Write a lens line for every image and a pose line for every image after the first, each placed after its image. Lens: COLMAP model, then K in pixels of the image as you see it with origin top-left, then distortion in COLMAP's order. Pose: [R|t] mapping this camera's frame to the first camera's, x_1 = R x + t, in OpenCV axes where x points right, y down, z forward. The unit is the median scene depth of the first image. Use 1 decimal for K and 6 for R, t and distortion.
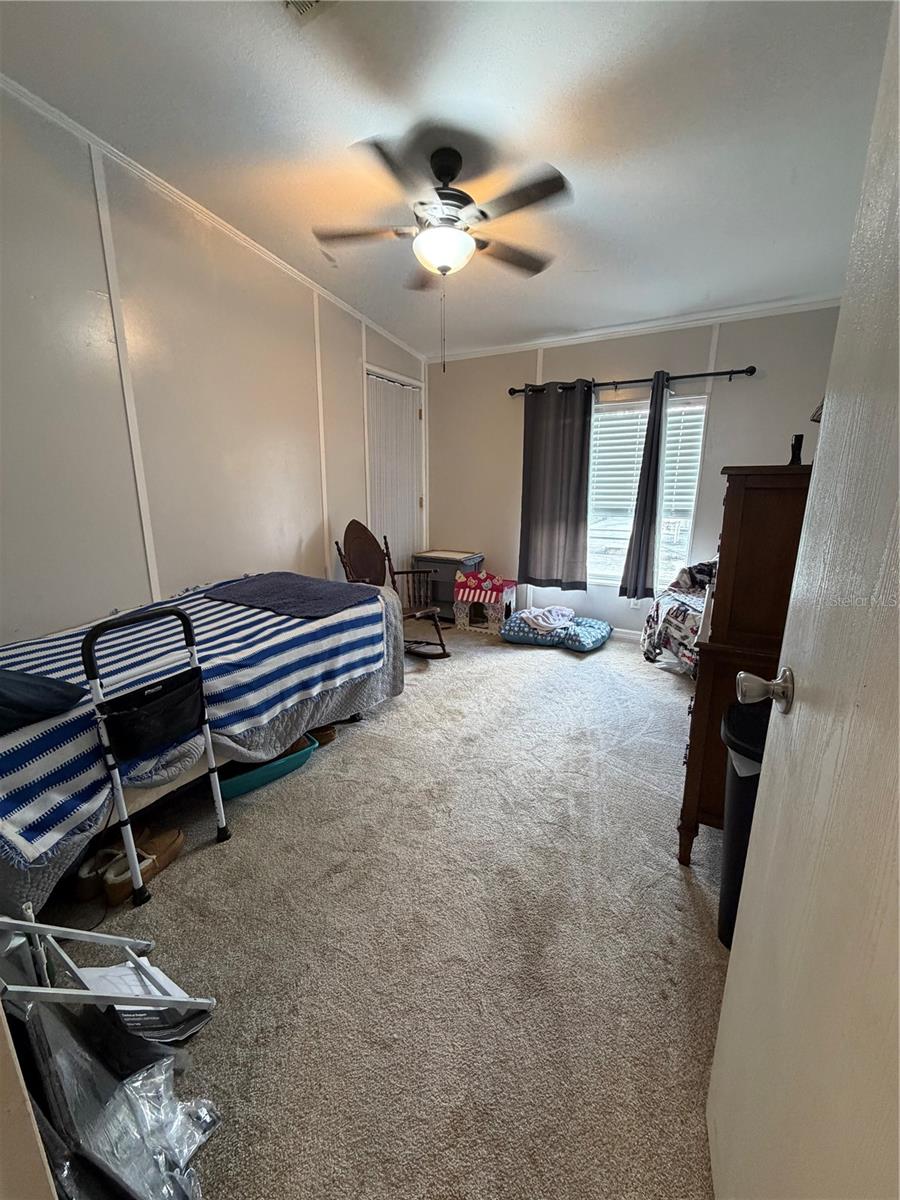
lens RADIAL K [[478.0, 0, 450.0], [0, 478.0, 600.0], [0, 0, 1]] dist [0.002807, -0.000159]
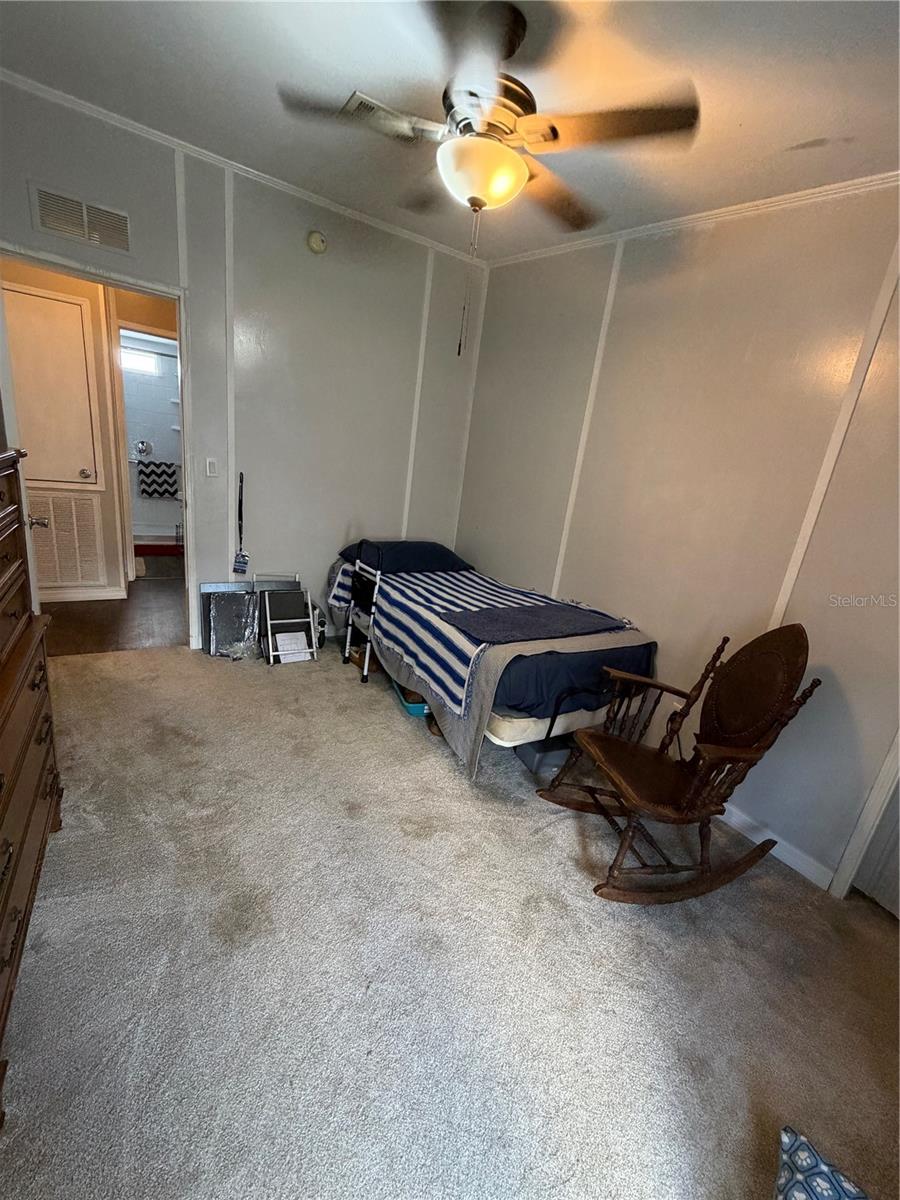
lens RADIAL K [[478.0, 0, 450.0], [0, 478.0, 600.0], [0, 0, 1]] dist [0.002807, -0.000159]
pose [[-0.477164, 0.197196, -0.856404, 0.626237], [-0.325232, 0.865685, 0.380543, -0.405149], [0.816418, 0.460112, -0.348939, 1.317948]]
